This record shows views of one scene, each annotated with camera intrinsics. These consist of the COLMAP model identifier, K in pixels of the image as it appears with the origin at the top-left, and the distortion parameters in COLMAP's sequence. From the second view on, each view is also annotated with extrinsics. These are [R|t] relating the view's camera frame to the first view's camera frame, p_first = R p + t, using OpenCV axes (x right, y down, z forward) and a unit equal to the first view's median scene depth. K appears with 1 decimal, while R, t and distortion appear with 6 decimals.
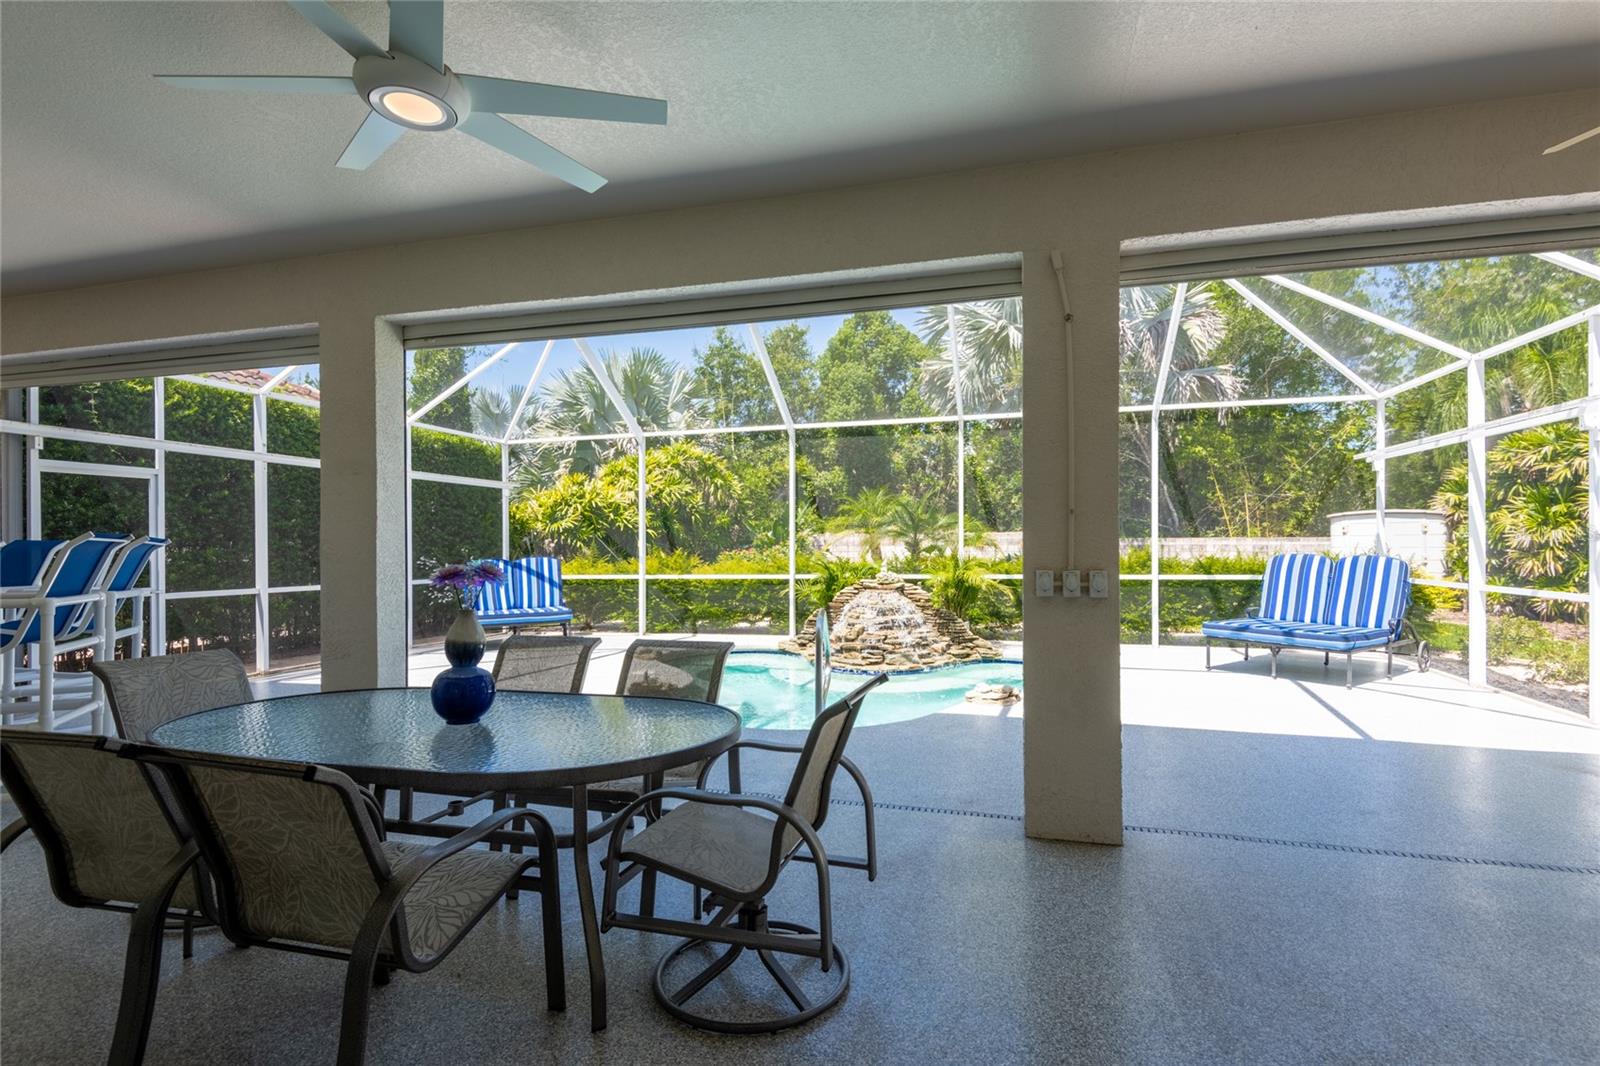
lens RADIAL K [[769.1, 0, 800.0], [0, 769.1, 533.0], [0, 0, 1]] dist [0.020981, -0.016643]
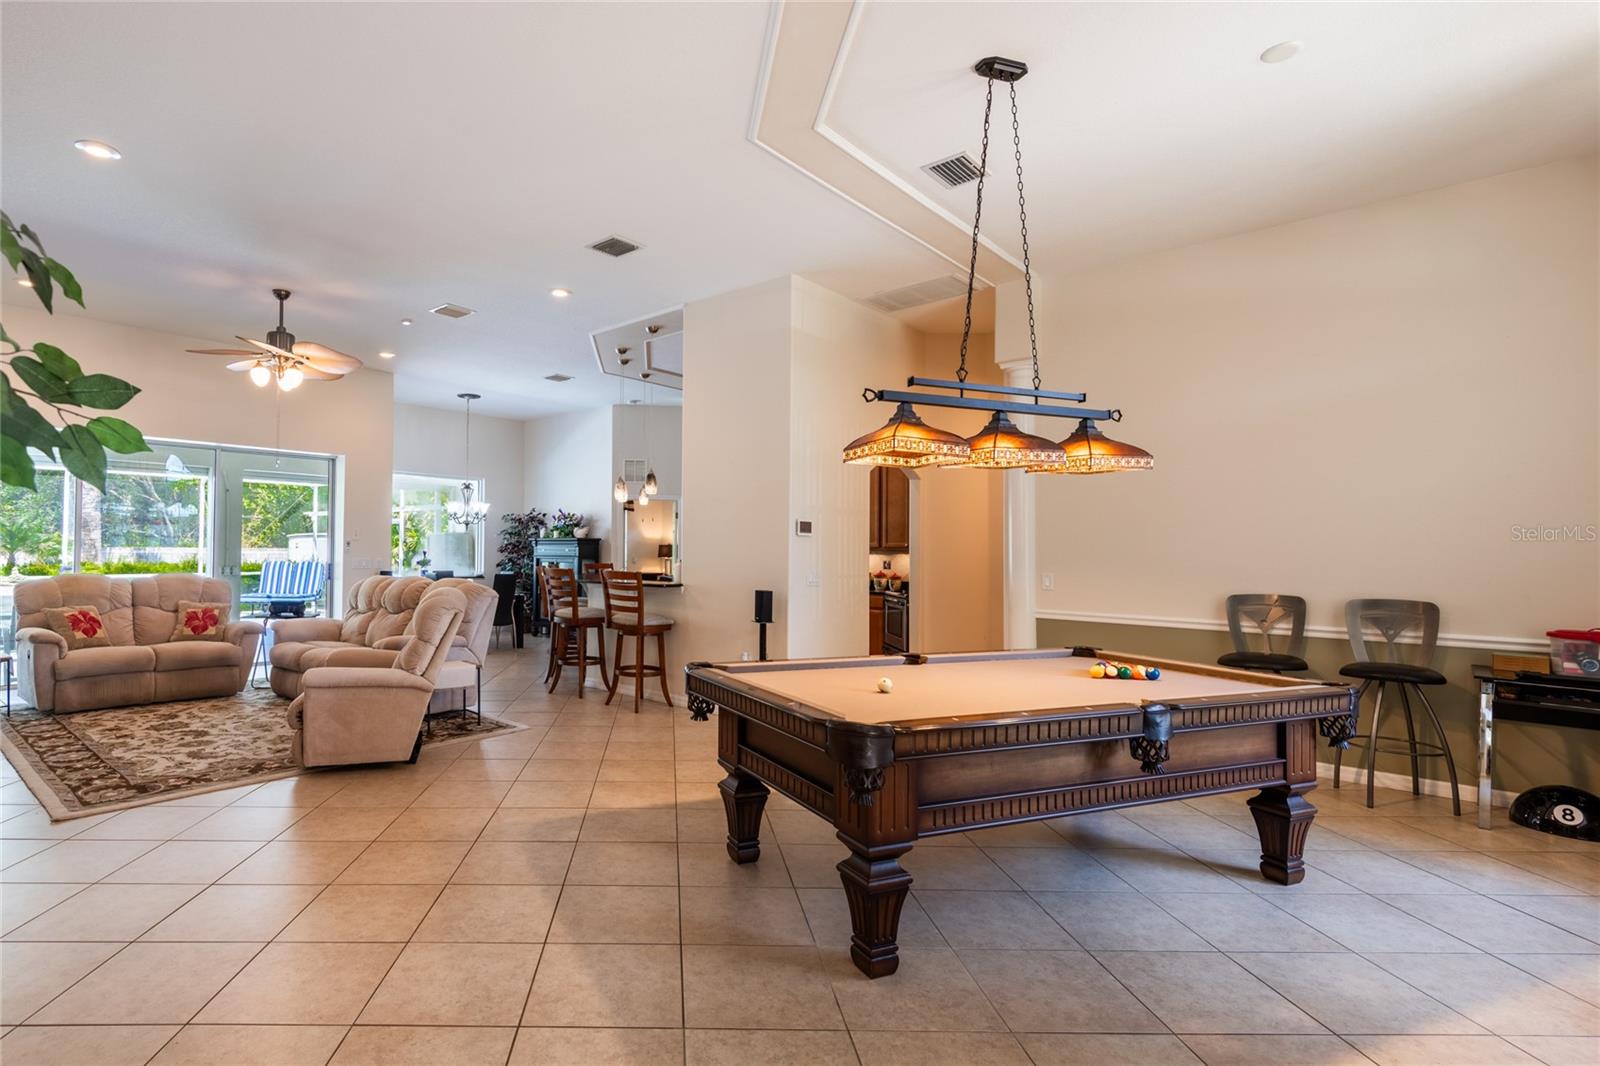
lens RADIAL K [[767.0, 0, 673.5], [0, 767.0, 533.7], [0, 0, 1]] dist [0.037206, -0.038024]
pose [[0.480001, 0.026597, 0.876865, -0.627574], [-0.021110, 0.999601, -0.018764, -0.027347], [-0.877014, -0.009504, 0.480371, -0.868879]]
